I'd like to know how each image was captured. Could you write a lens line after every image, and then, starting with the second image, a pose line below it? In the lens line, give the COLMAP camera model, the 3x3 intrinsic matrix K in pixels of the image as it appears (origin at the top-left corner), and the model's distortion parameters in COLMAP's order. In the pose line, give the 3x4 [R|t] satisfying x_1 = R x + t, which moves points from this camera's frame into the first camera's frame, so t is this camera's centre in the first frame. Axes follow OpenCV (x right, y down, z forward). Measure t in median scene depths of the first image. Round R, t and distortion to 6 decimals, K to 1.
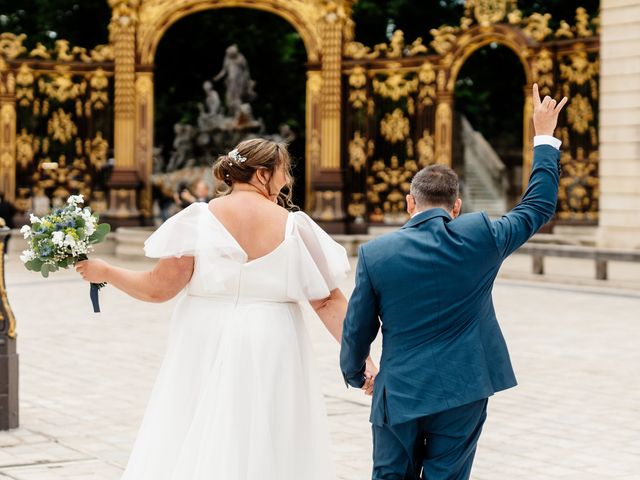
lens RADIAL K [[1933.8, 0, 320.0], [0, 1933.8, 236.2], [0, 0, 1]] dist [0.146860, 0.000000]
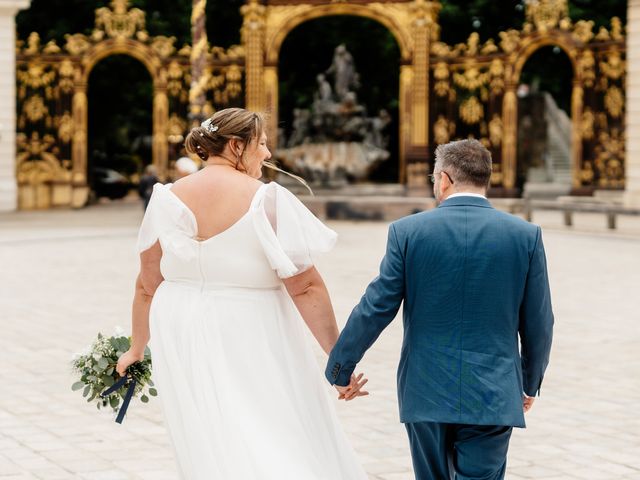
lens RADIAL K [[1933.8, 0, 321.6], [0, 1933.8, 240.8], [0, 0, 1]] dist [0.146860, 0.000000]
pose [[0.998054, 0.000520, -0.062356, 0.020186], [0.000578, 0.999845, 0.017593, 0.004640], [0.062355, -0.017595, 0.997899, -0.242714]]
